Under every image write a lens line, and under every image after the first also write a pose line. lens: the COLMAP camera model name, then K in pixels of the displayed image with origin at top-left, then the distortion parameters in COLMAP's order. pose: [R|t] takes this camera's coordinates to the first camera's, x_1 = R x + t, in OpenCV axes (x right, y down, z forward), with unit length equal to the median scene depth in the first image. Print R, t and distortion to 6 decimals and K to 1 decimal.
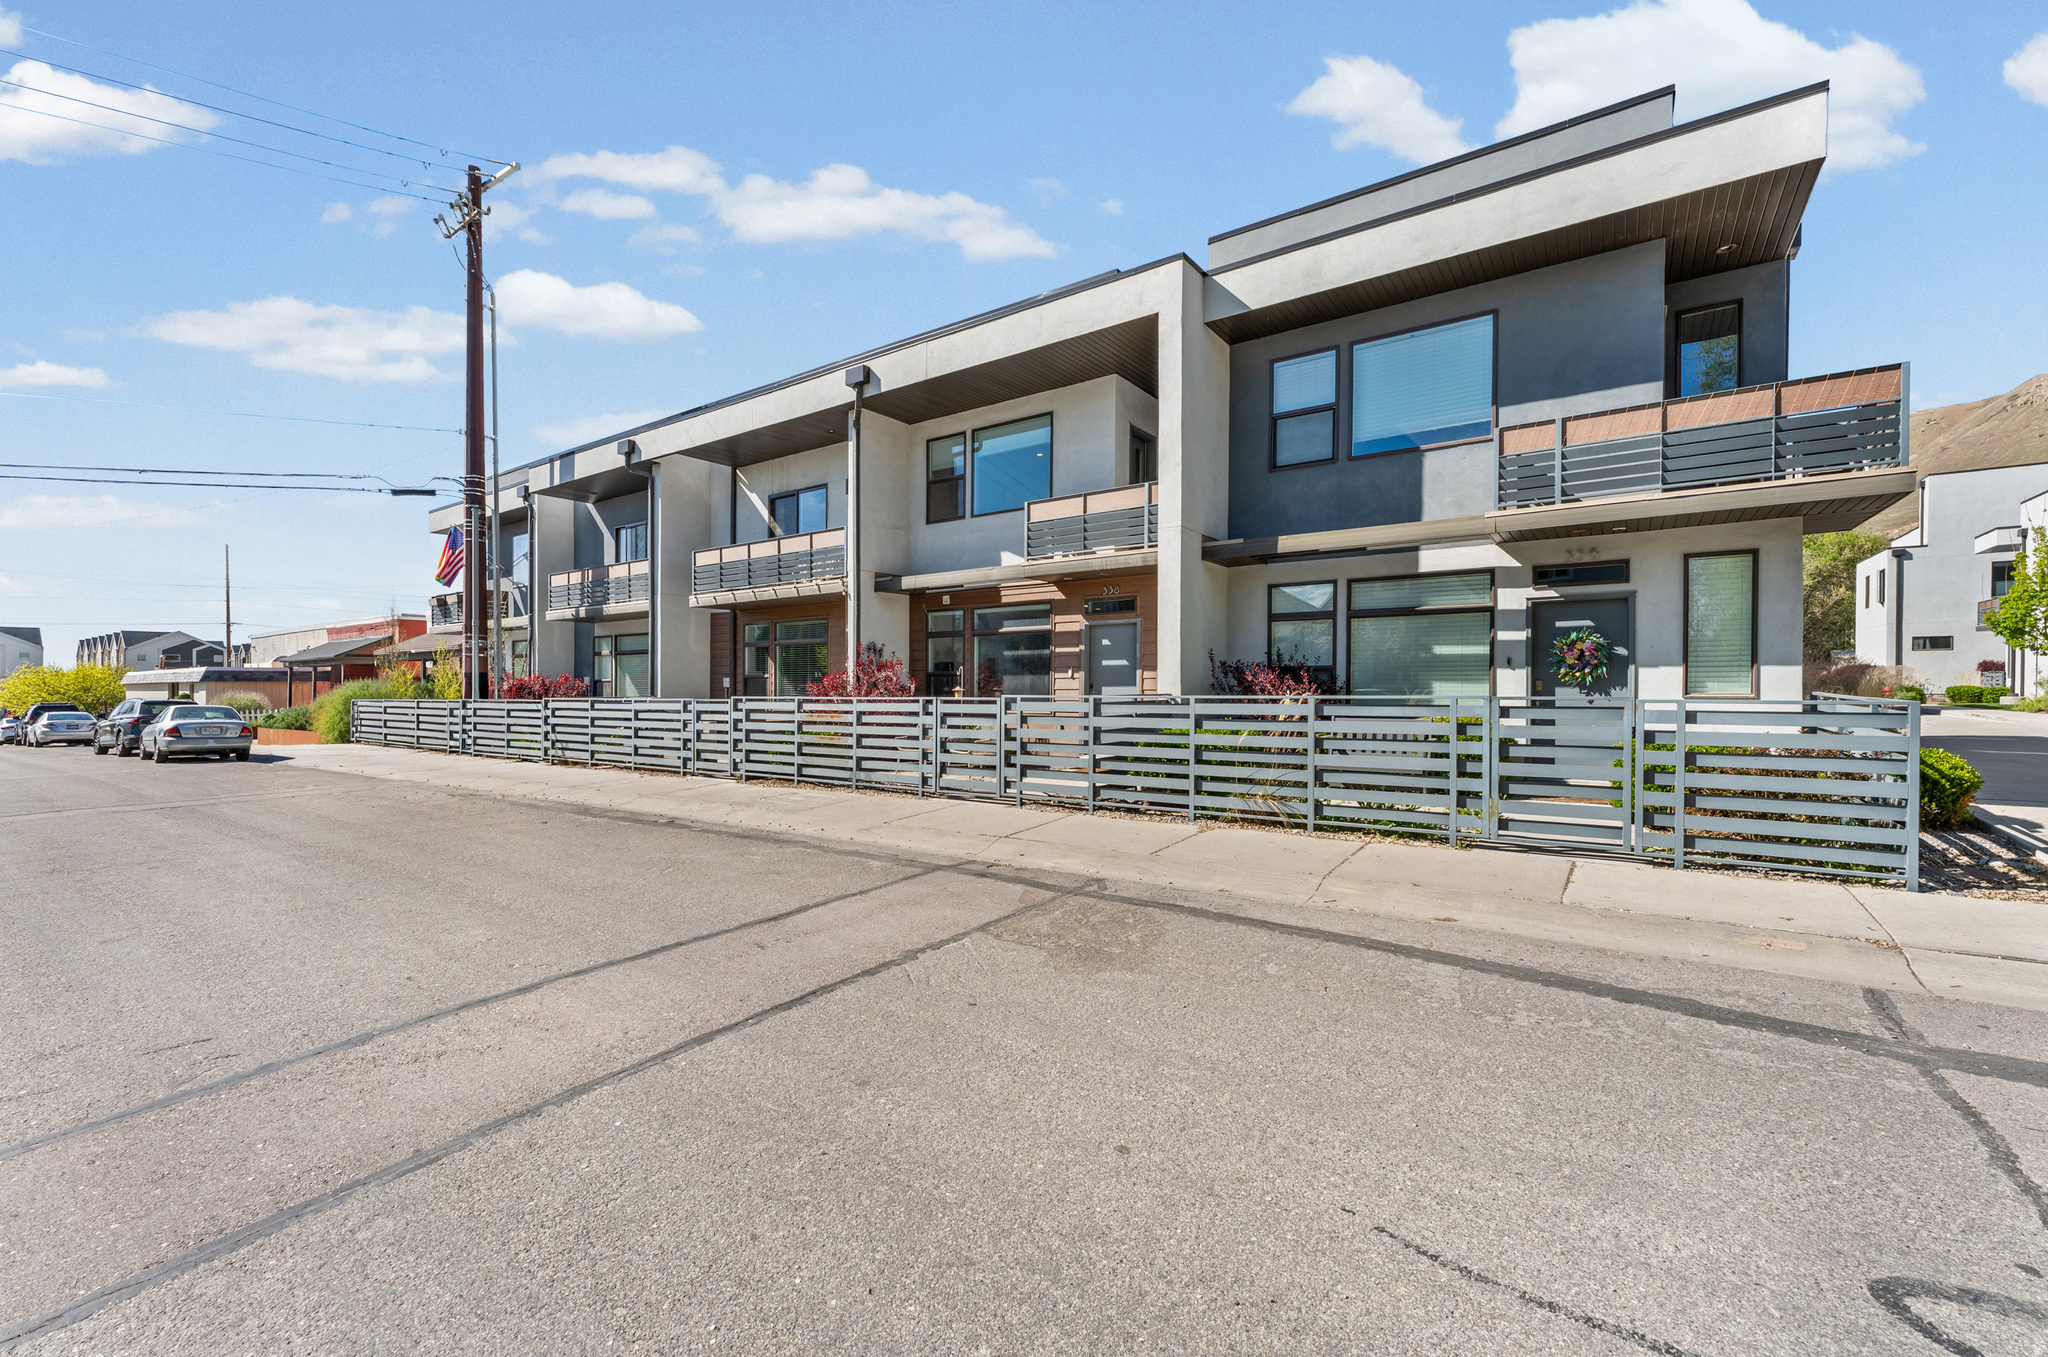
lens RADIAL K [[813.9, 0, 1031.2], [0, 813.9, 693.4], [0, 0, 1]] dist [0.001828, 0.000011]
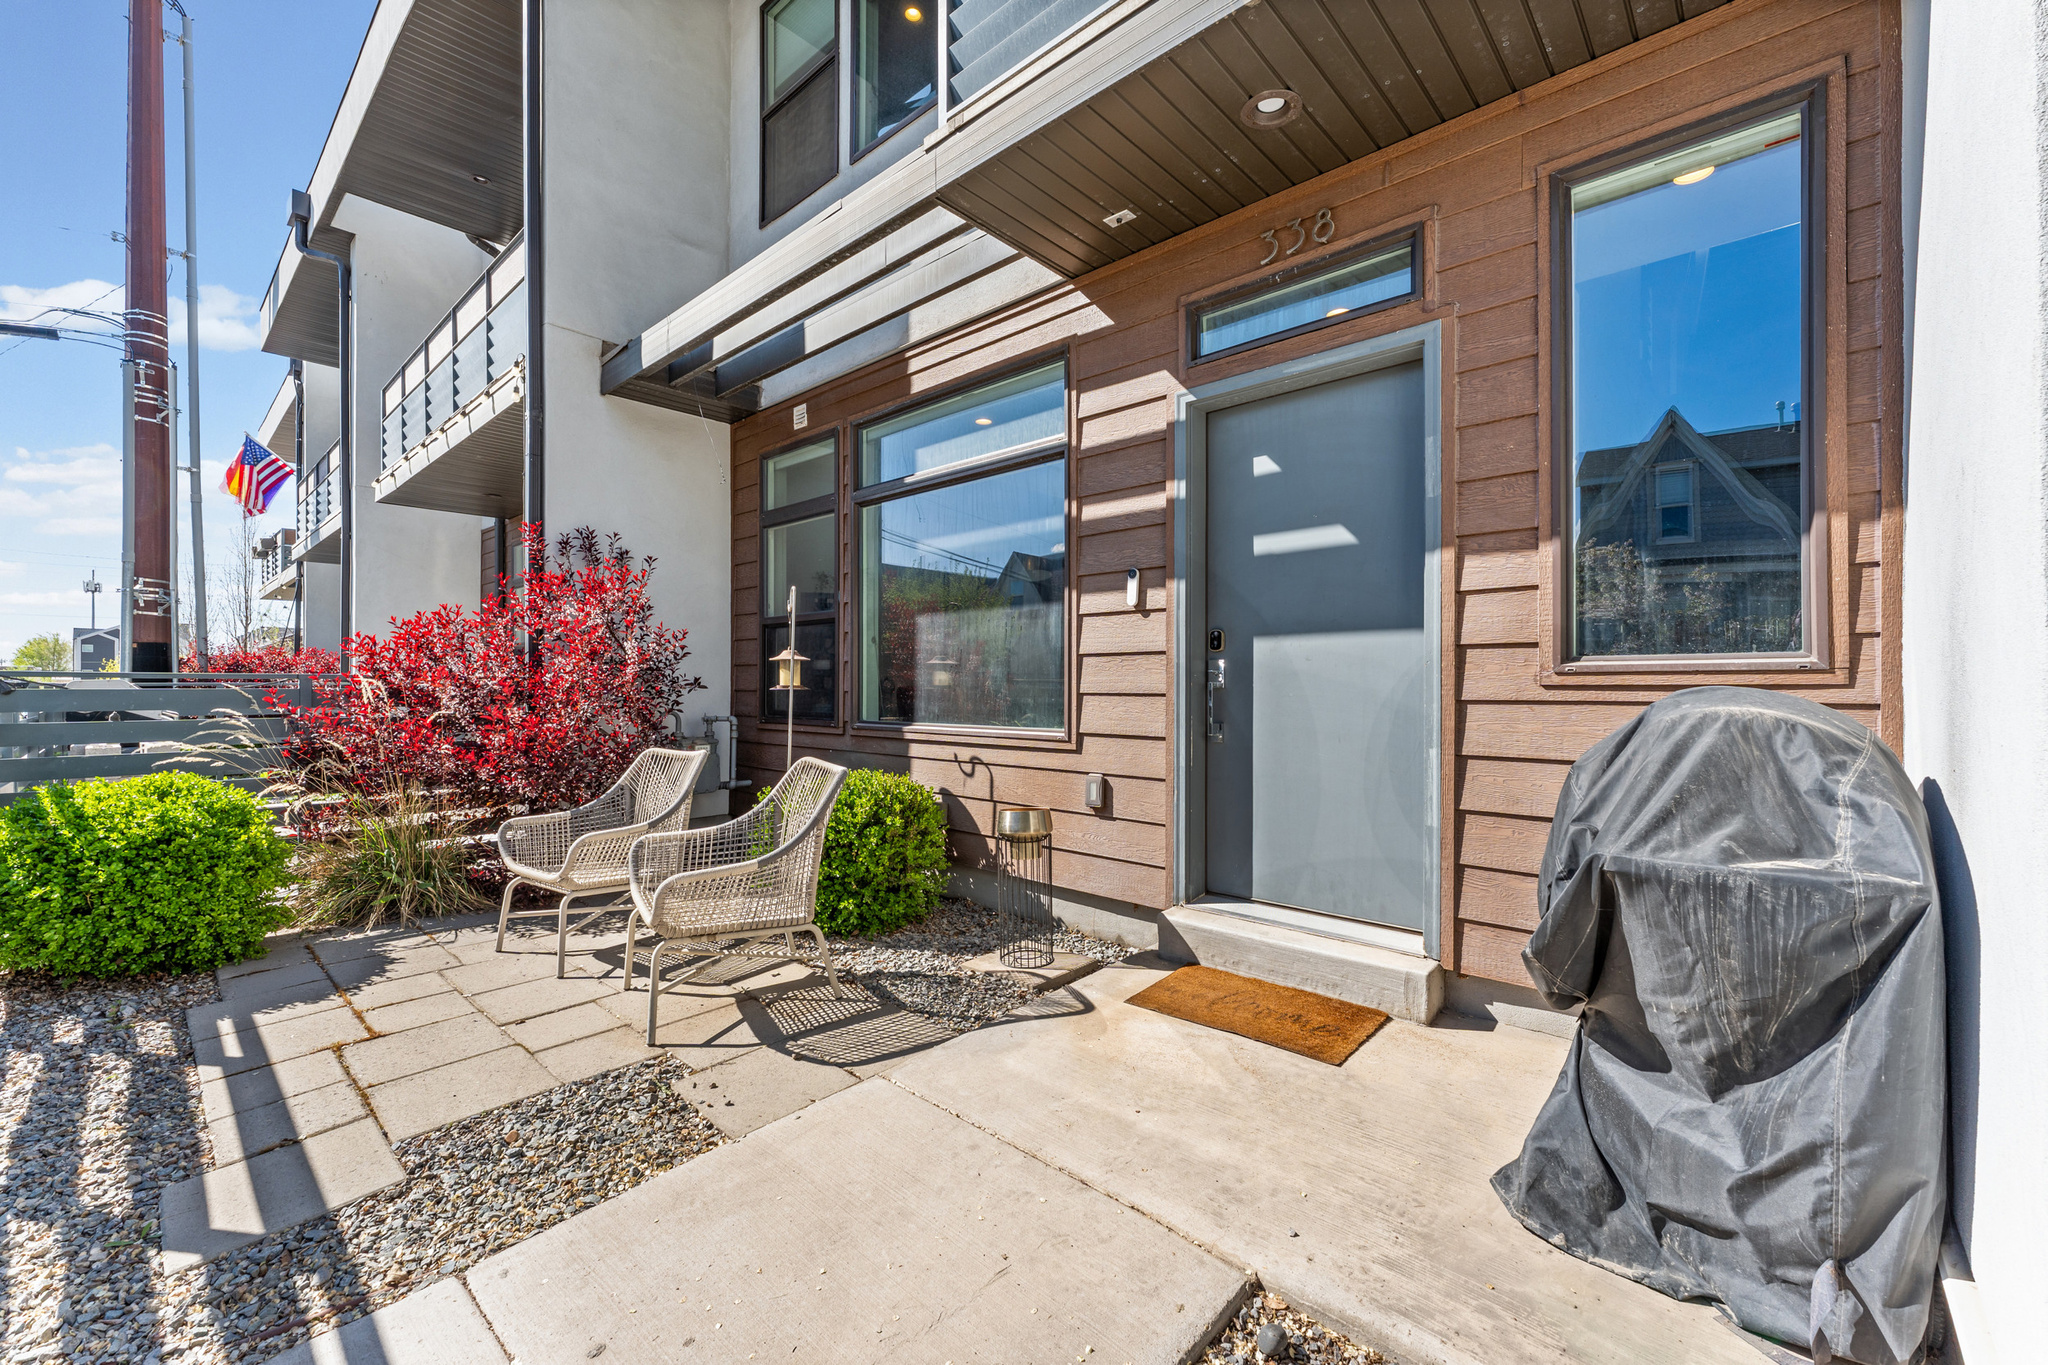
lens RADIAL K [[817.3, 0, 1022.8], [0, 817.3, 686.1], [0, 0, 1]] dist [-0.001378, 0.000072]
pose [[0.990844, 0.003130, -0.134975, 0.048105], [-0.003626, 0.999988, -0.003427, 0.007398], [0.134963, 0.003885, 0.990843, 0.714861]]
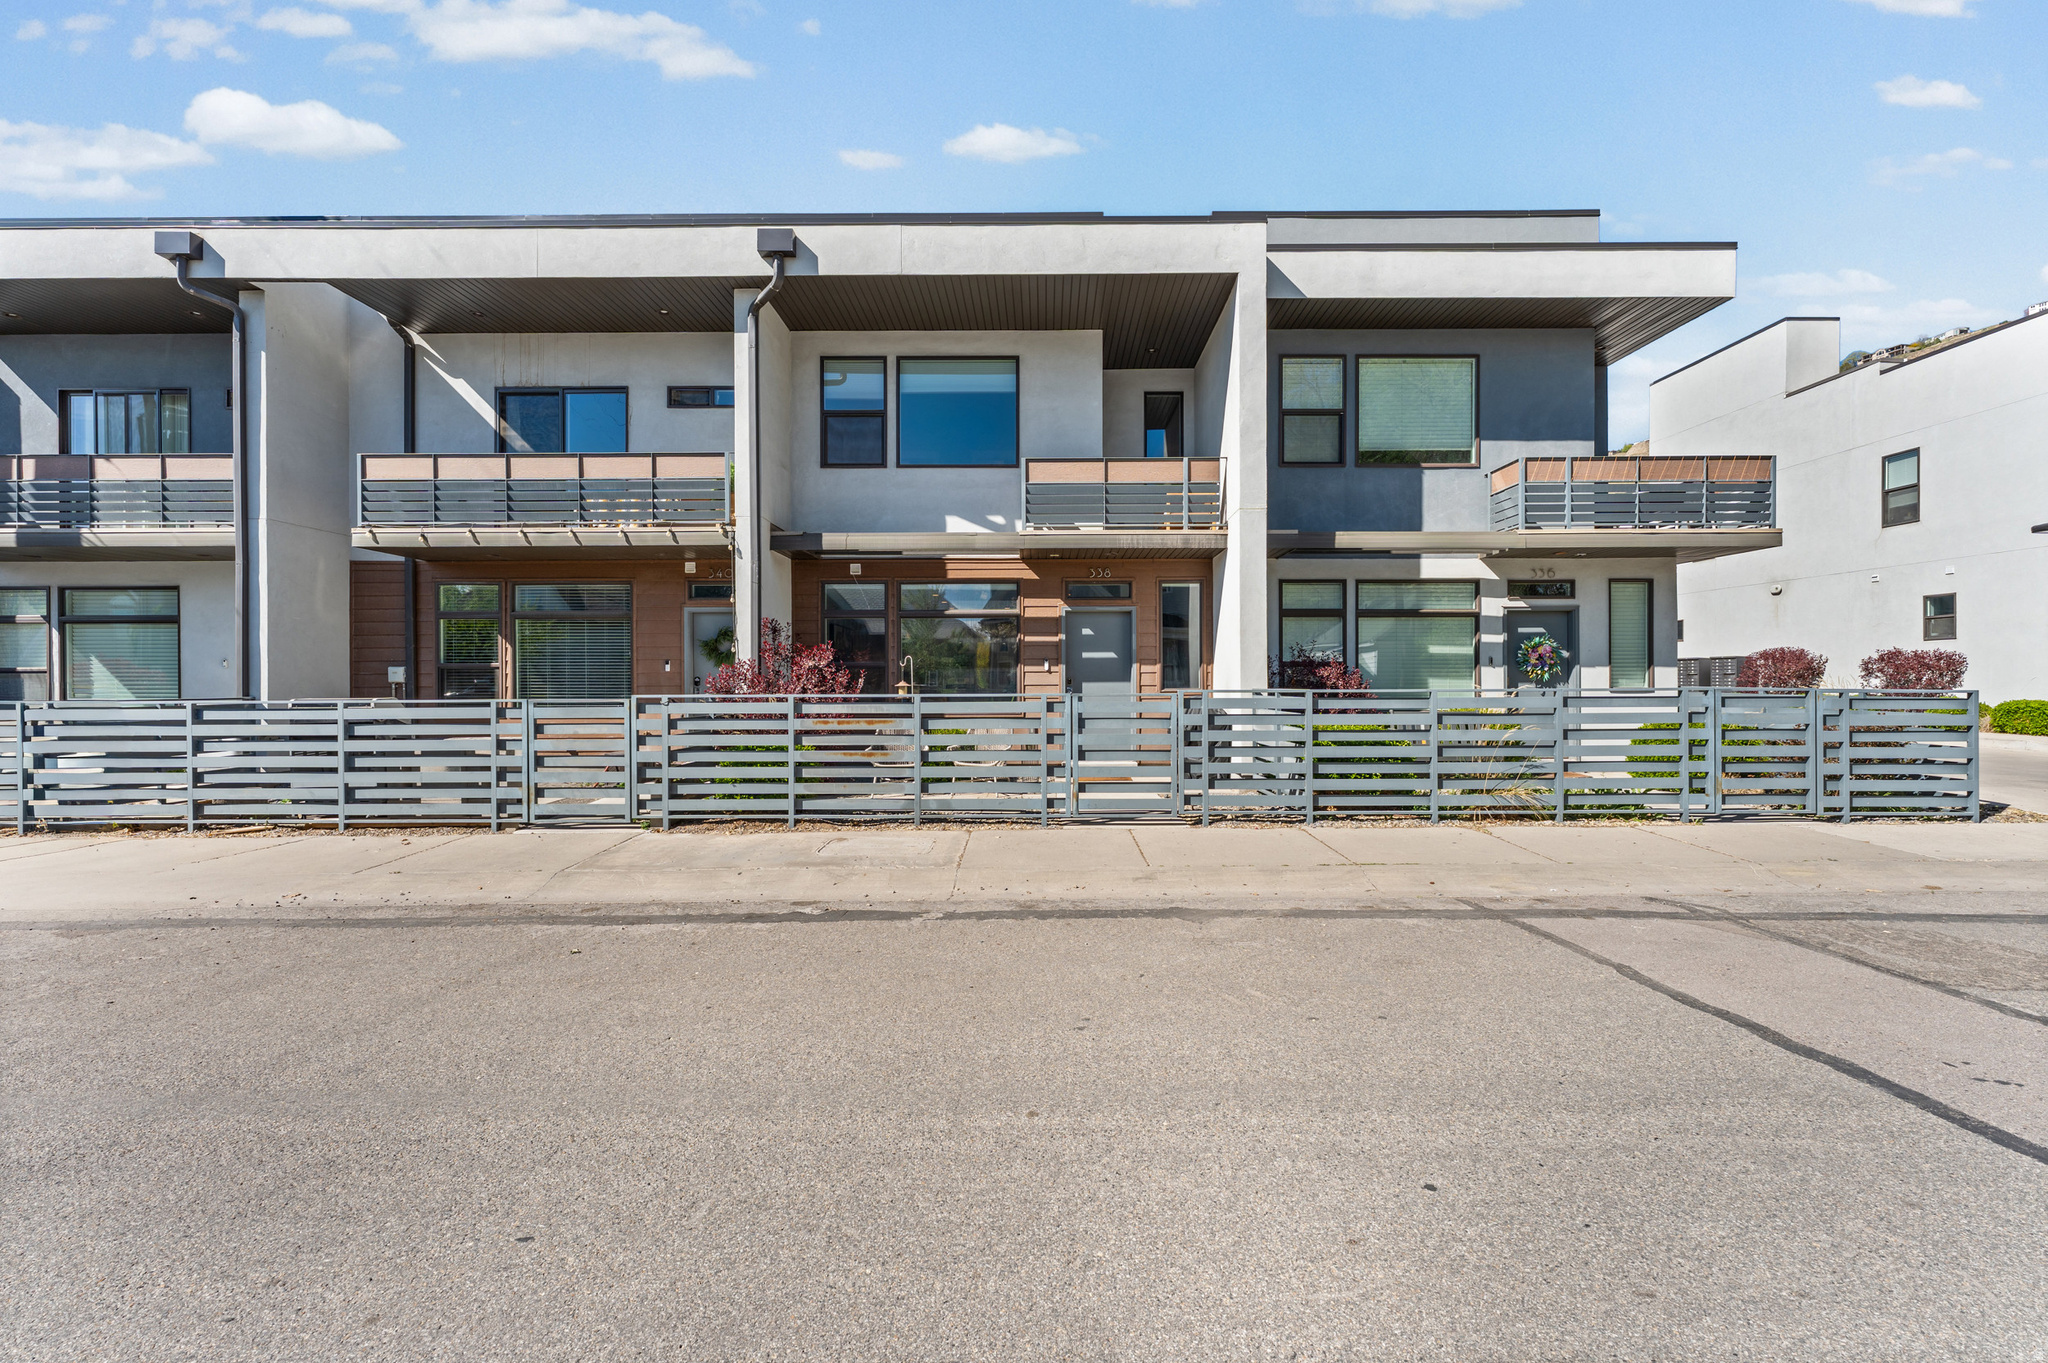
lens RADIAL K [[813.9, 0, 1019.5], [0, 813.9, 696.2], [0, 0, 1]] dist [0.001828, 0.000011]
pose [[0.828404, -0.005936, 0.560100, -0.449055], [0.003737, 0.999980, 0.005072, 0.002316], [-0.560119, -0.002109, 0.828409, 0.300599]]
